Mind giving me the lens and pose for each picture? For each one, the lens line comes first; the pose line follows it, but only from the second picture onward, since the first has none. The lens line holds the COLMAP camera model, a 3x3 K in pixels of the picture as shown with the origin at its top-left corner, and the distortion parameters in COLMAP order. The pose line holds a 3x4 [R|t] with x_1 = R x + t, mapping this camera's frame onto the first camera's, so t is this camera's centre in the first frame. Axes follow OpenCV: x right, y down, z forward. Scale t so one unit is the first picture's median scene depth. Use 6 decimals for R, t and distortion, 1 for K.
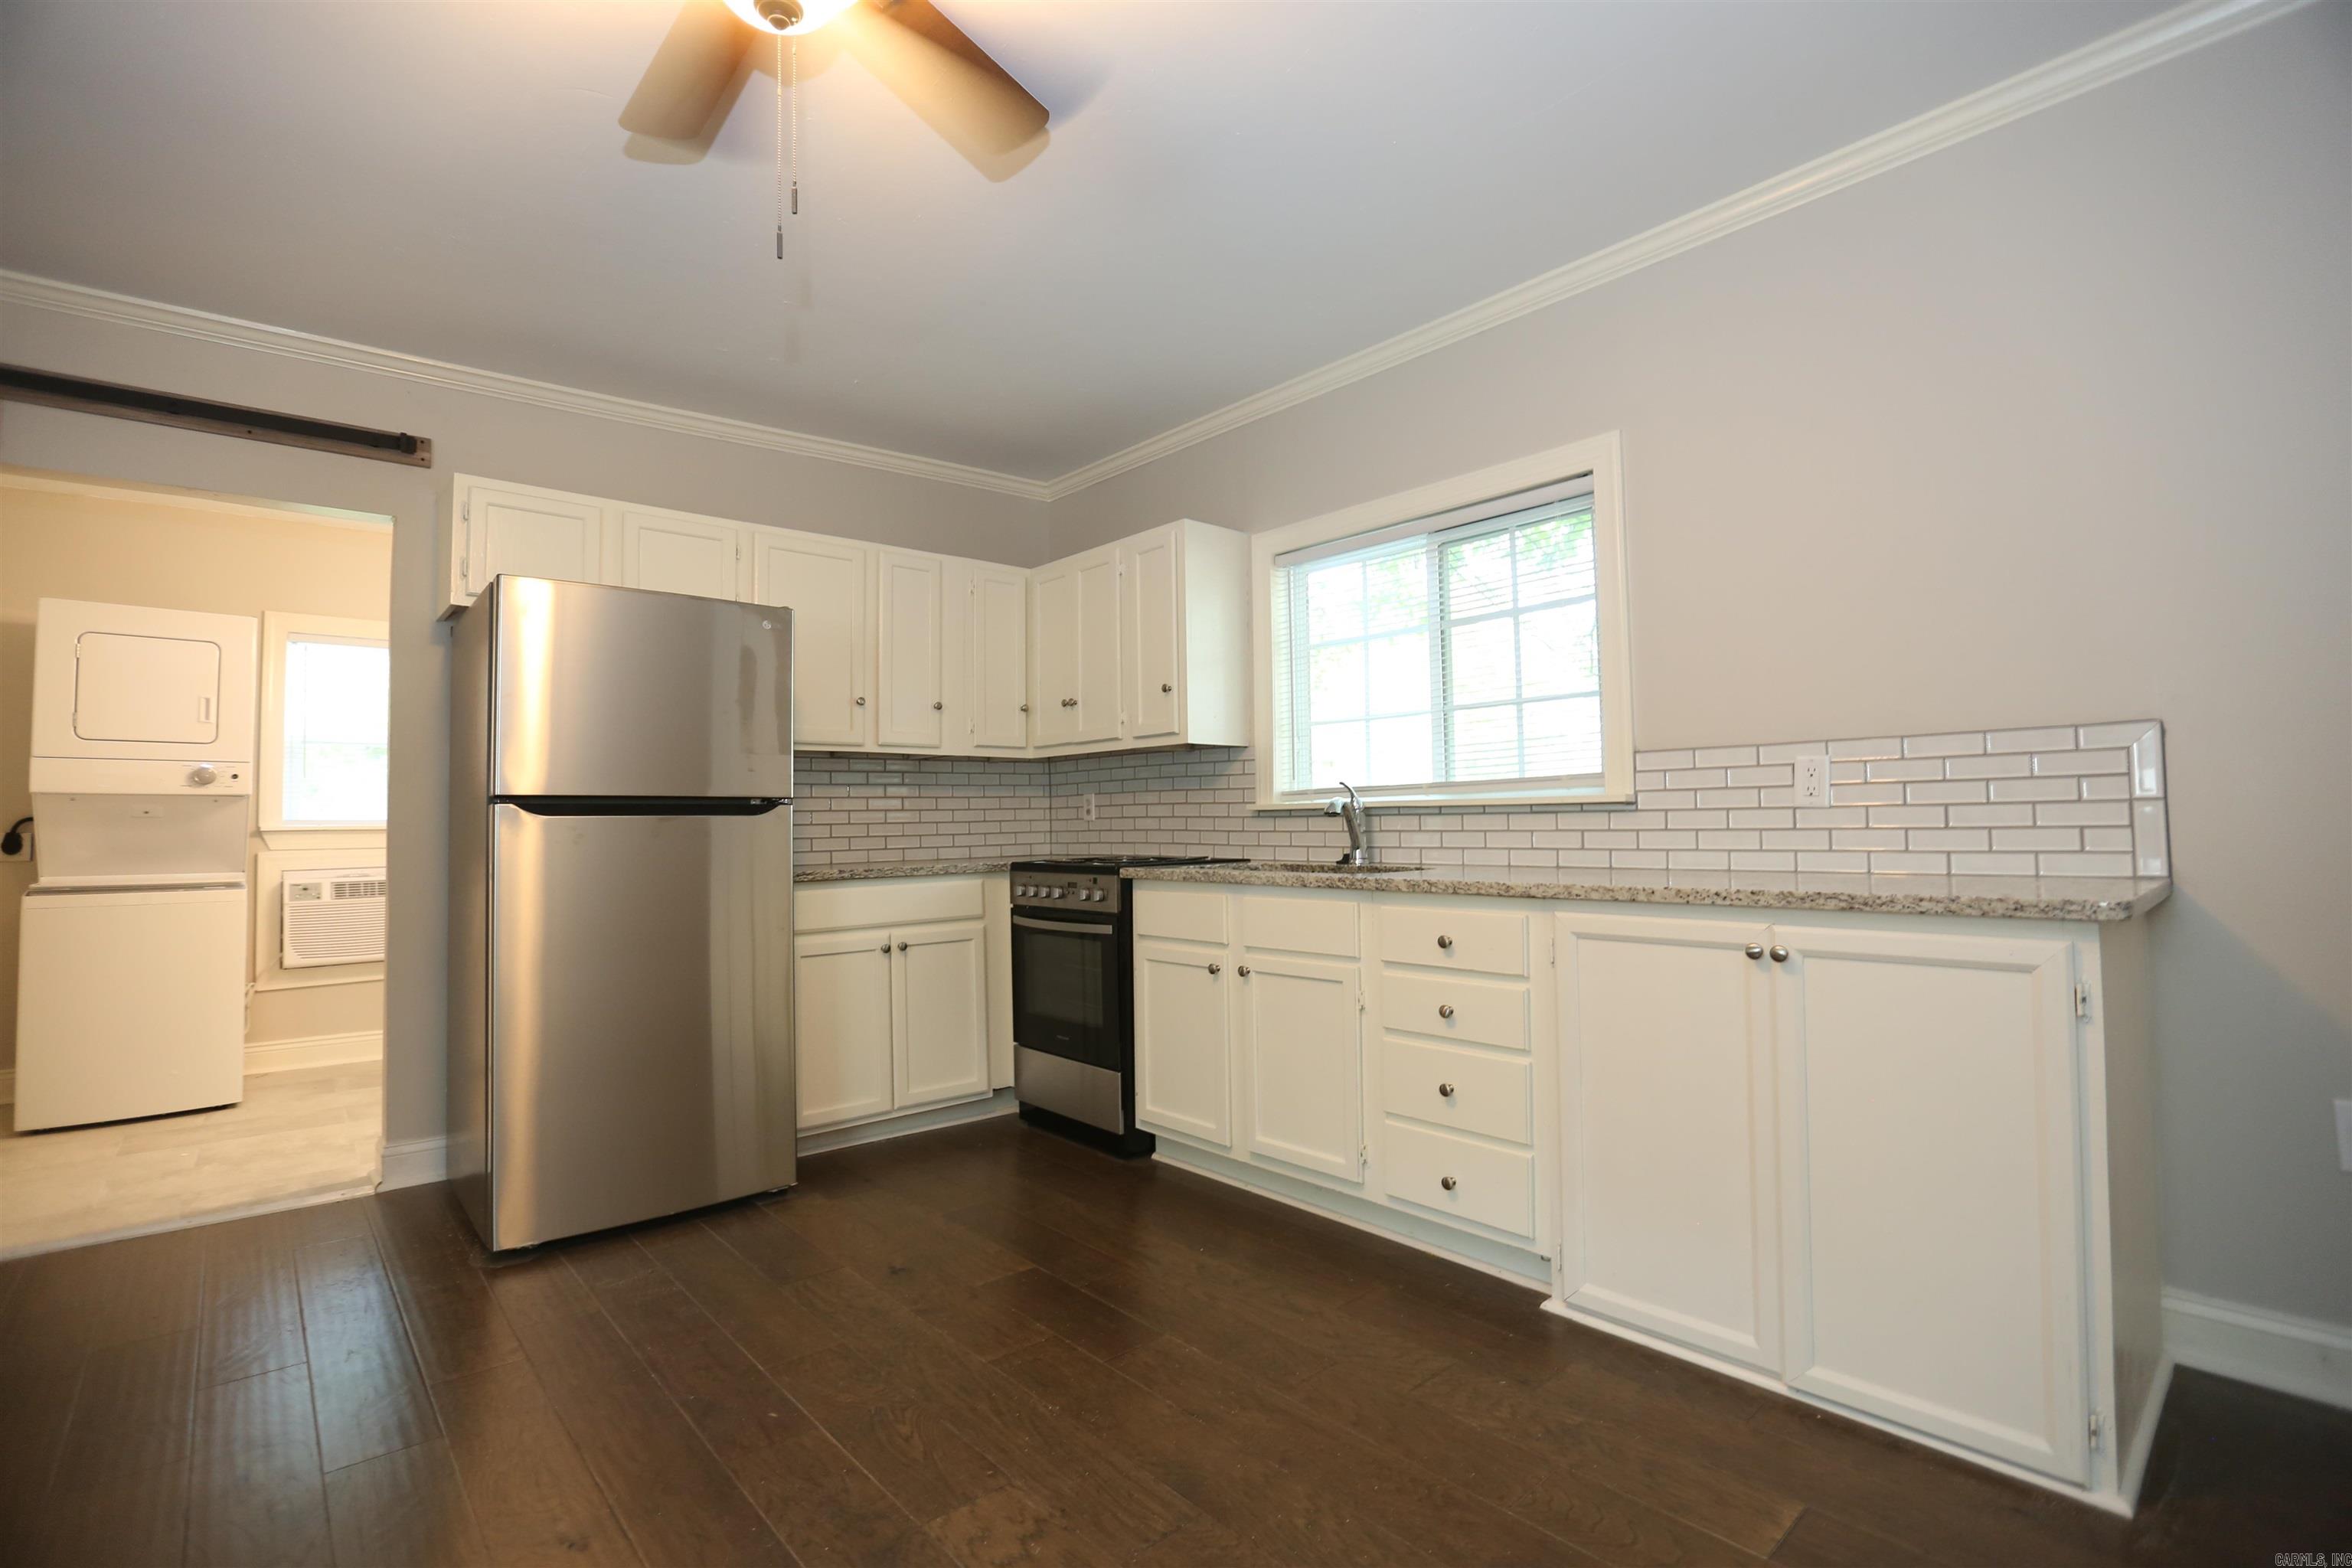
lens RADIAL K [[1069.5, 0, 1170.4], [0, 1069.5, 779.1], [0, 0, 1]] dist [-0.061732, 0.025400]
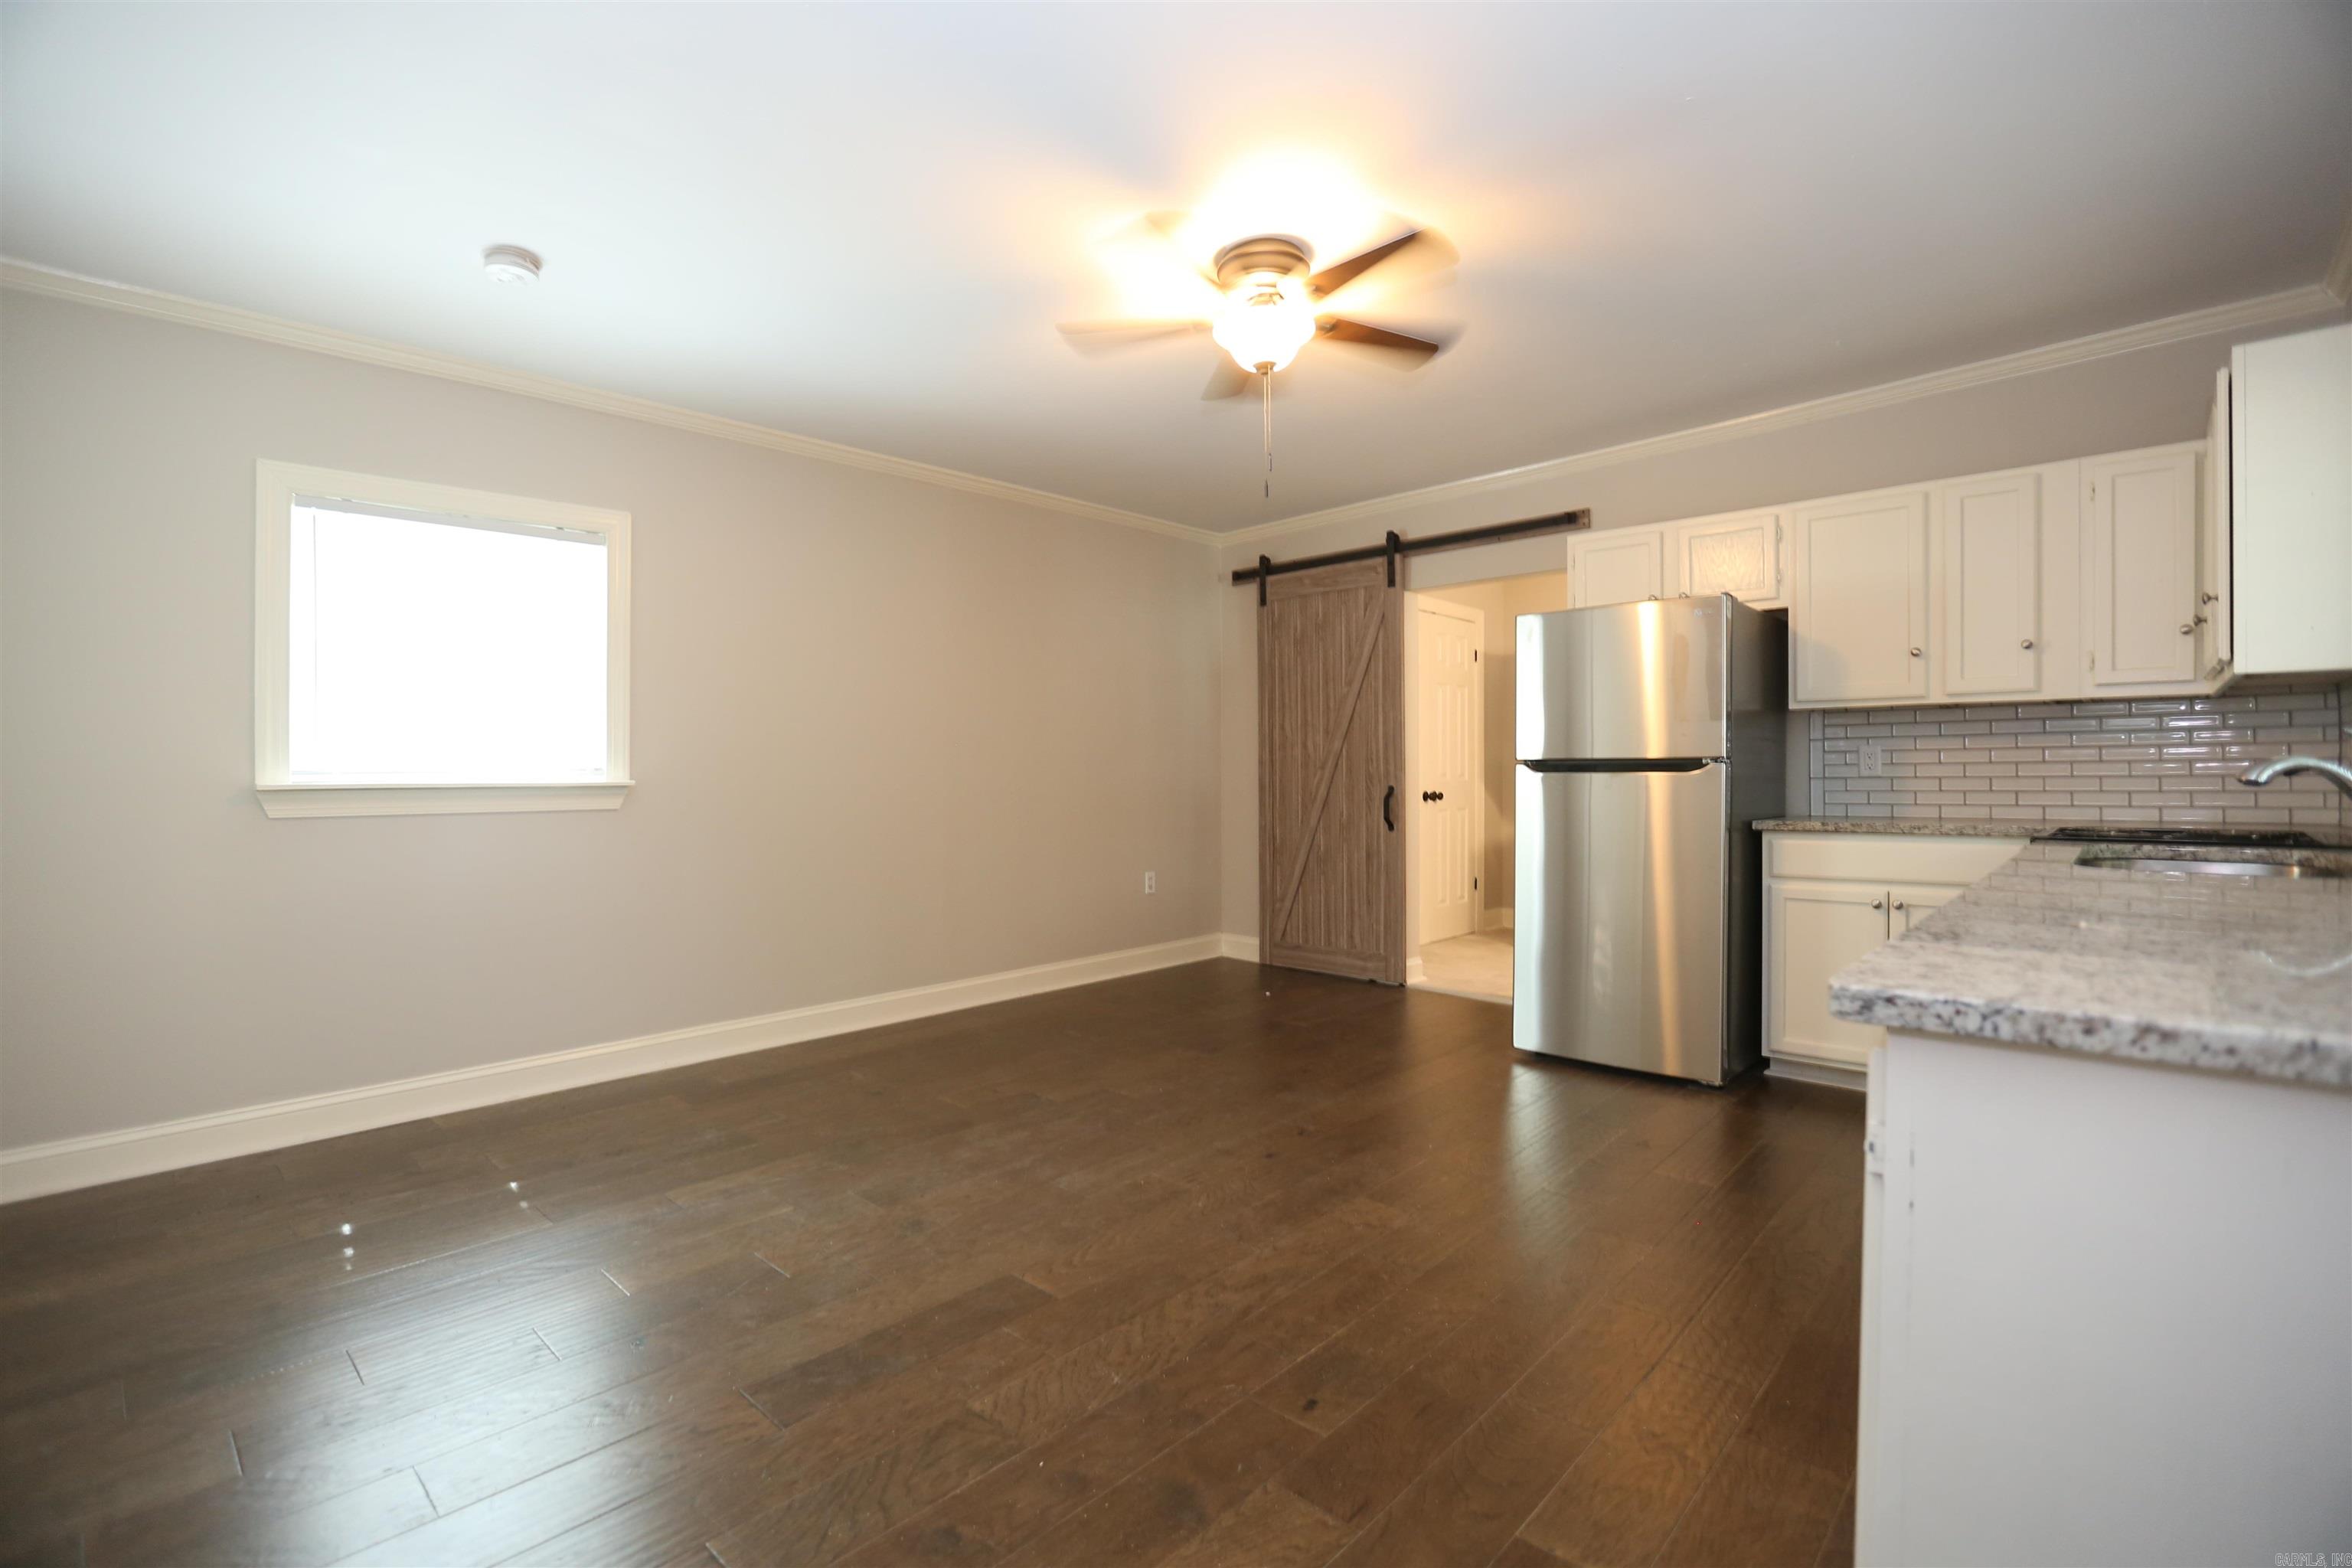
lens RADIAL K [[1069.5, 0, 1170.4], [0, 1069.5, 779.1], [0, 0, 1]] dist [-0.061732, 0.025400]
pose [[0.088323, 0.021521, -0.995859, 0.689522], [0.044029, 0.998705, 0.025488, -0.013629], [0.995118, -0.046098, 0.087261, 0.268670]]
